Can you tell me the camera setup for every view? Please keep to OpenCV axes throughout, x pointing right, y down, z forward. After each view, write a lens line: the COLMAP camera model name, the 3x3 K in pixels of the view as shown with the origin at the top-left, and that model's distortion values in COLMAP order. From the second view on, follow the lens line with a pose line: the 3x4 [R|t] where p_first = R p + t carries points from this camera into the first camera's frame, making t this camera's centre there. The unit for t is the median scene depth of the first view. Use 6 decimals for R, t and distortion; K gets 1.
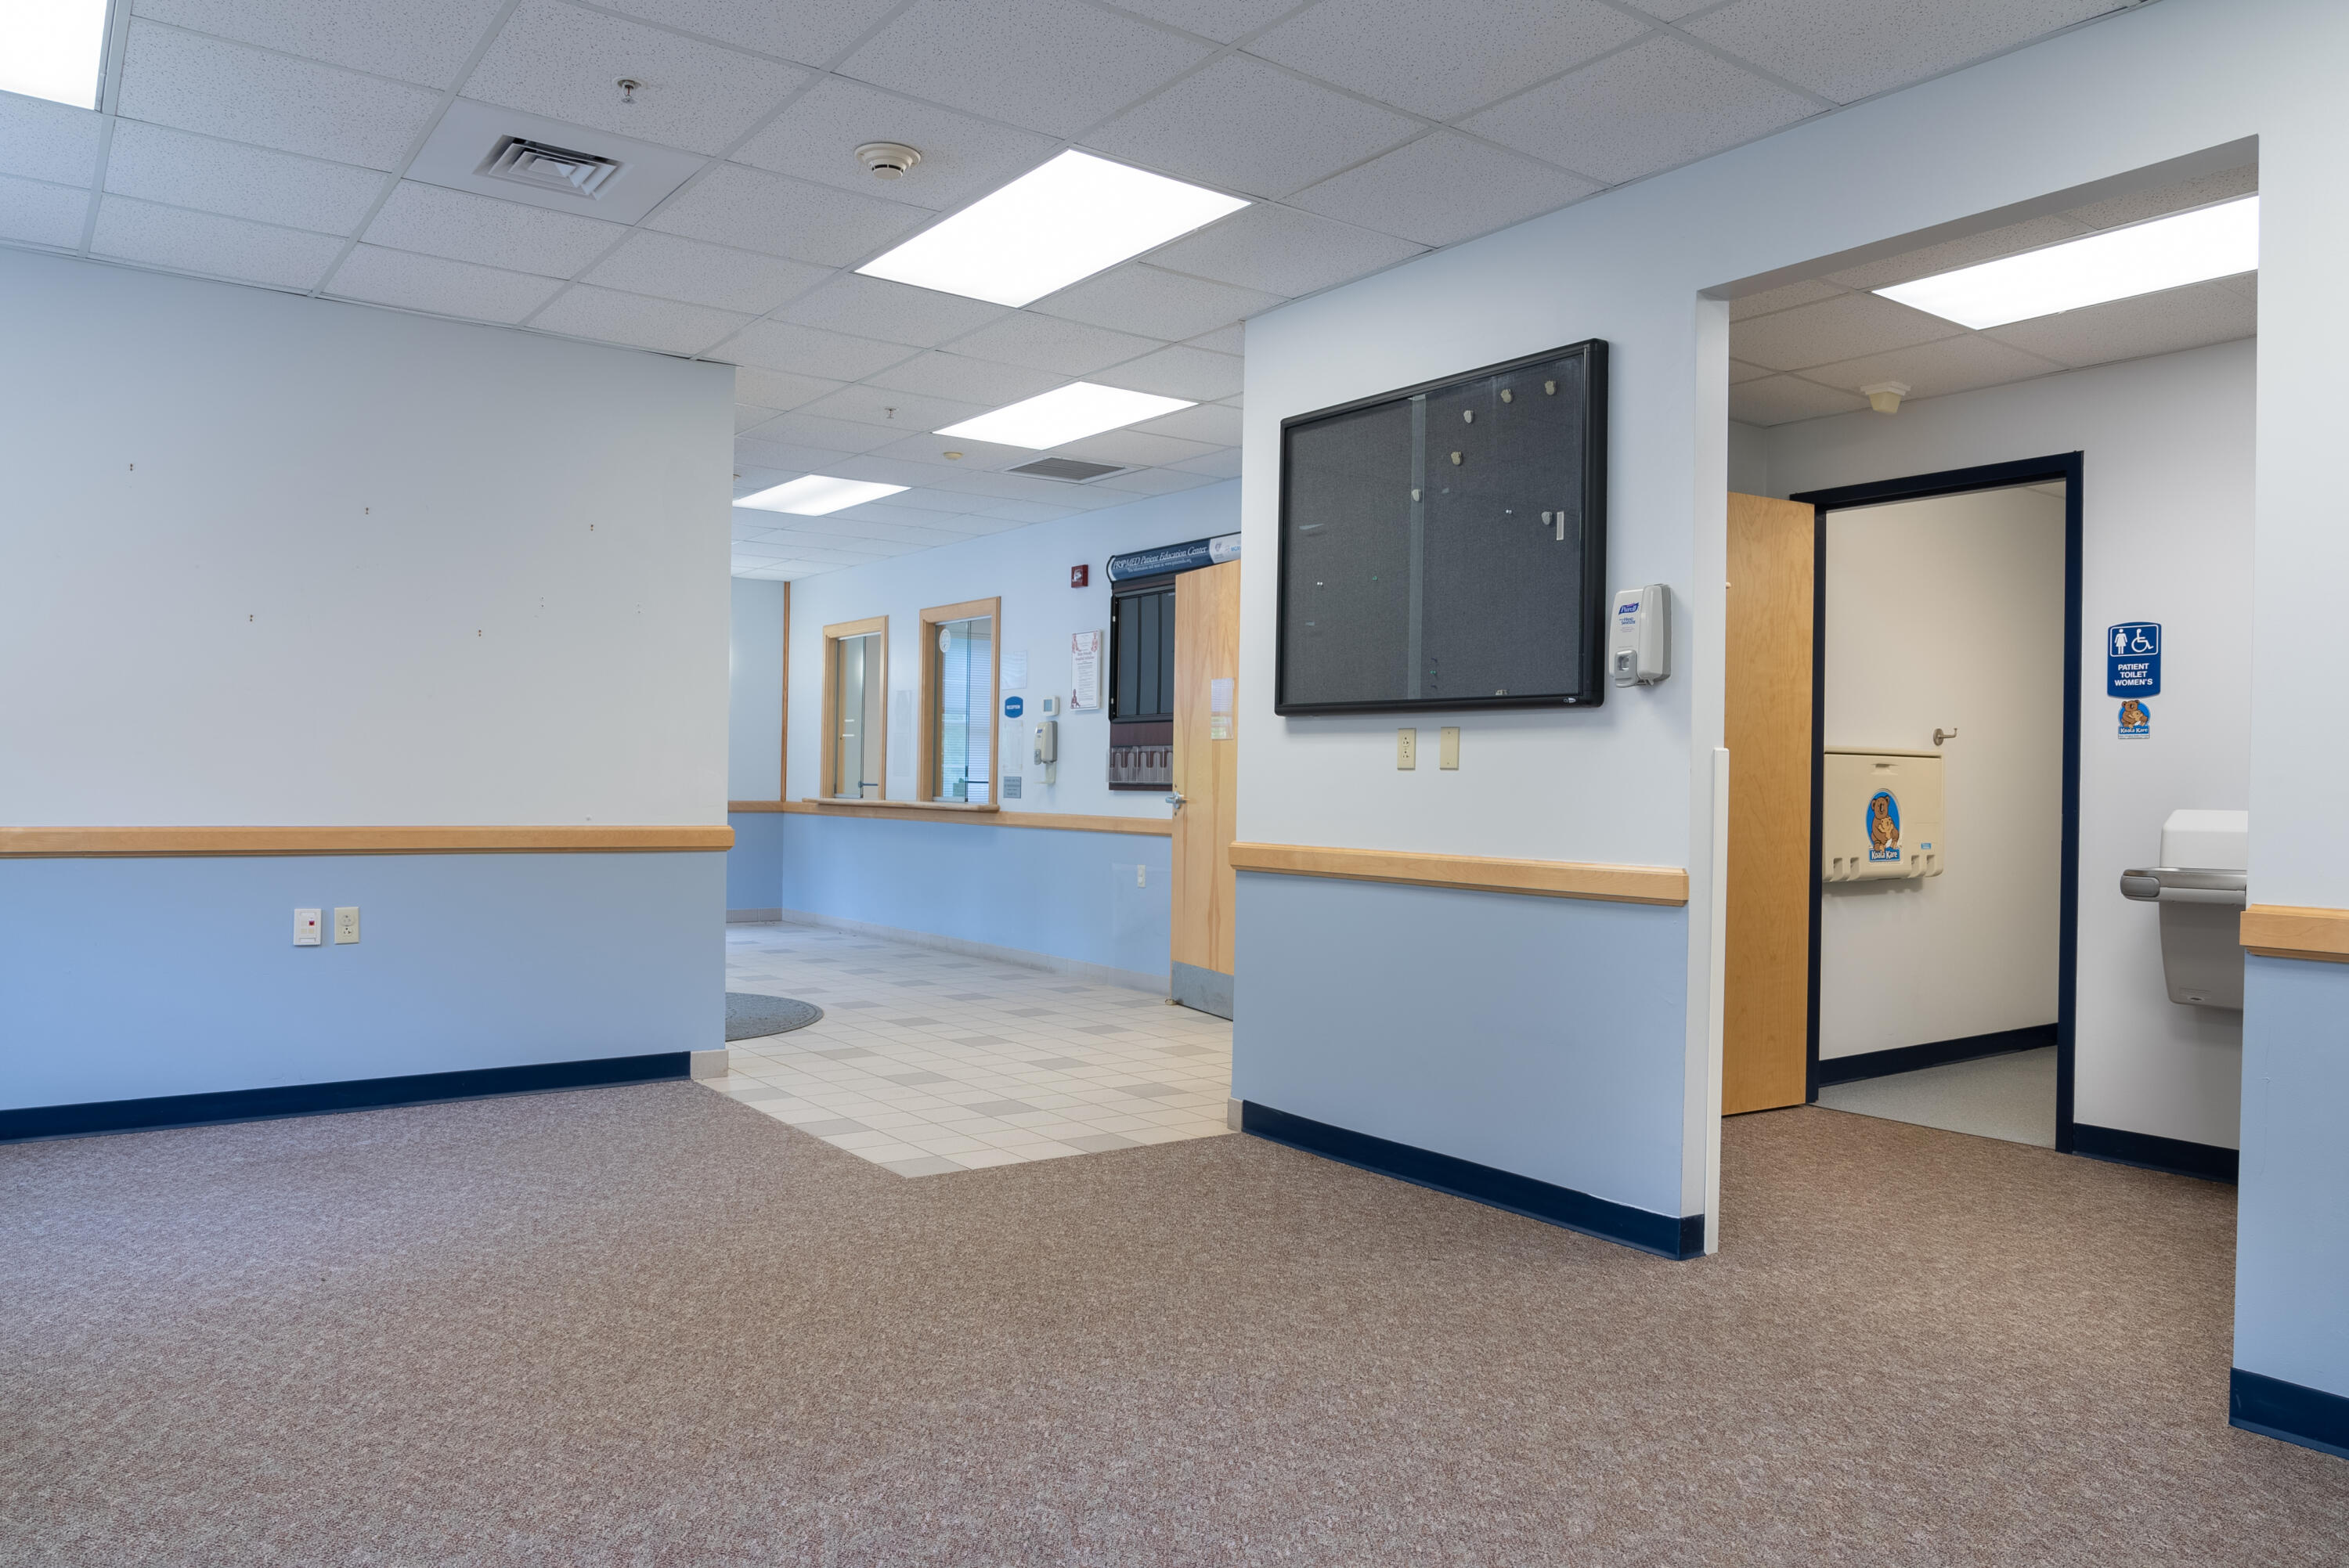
lens RADIAL K [[1608.9, 0, 1174.5], [0, 1608.9, 784.0], [0, 0, 1]] dist [-0.000886, -0.000049]
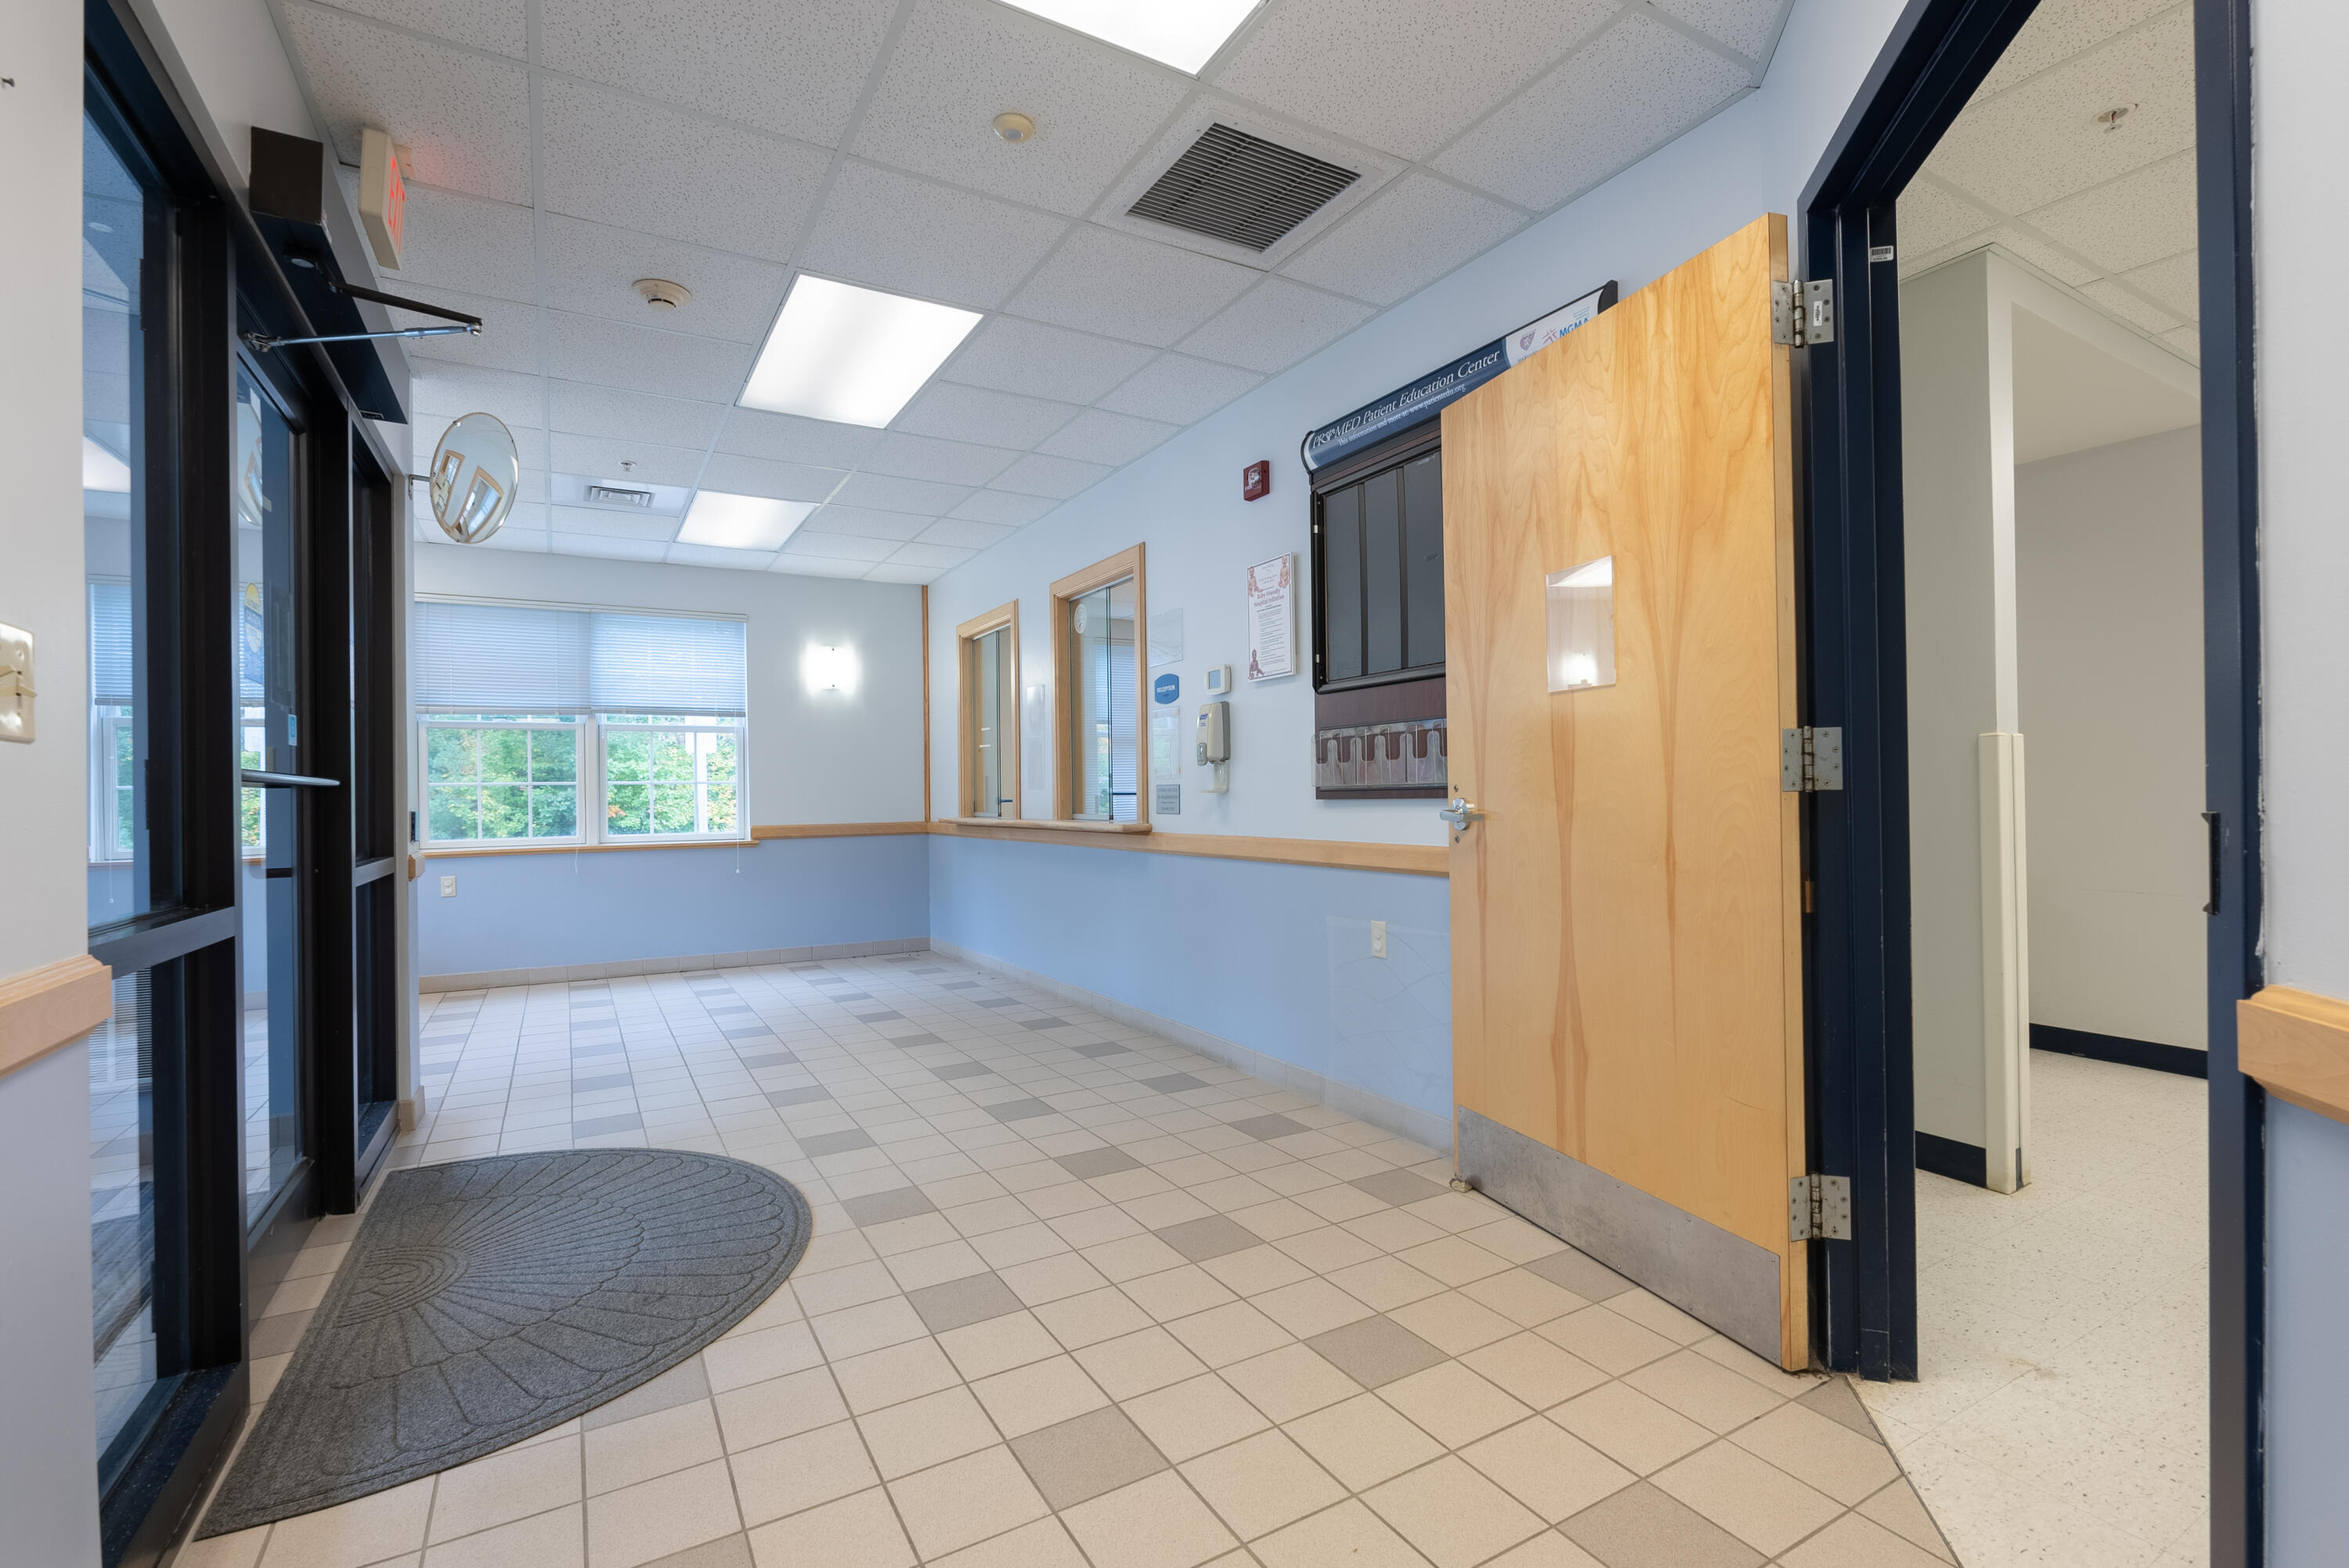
lens RADIAL K [[1031.5, 0, 1168.2], [0, 1031.5, 791.8], [0, 0, 1]] dist [-0.000602, 0.000045]
pose [[0.993069, -0.031732, -0.113167, -0.050047], [0.031411, 0.999496, -0.004623, 0.000777], [0.113256, 0.001036, 0.993565, 0.560494]]
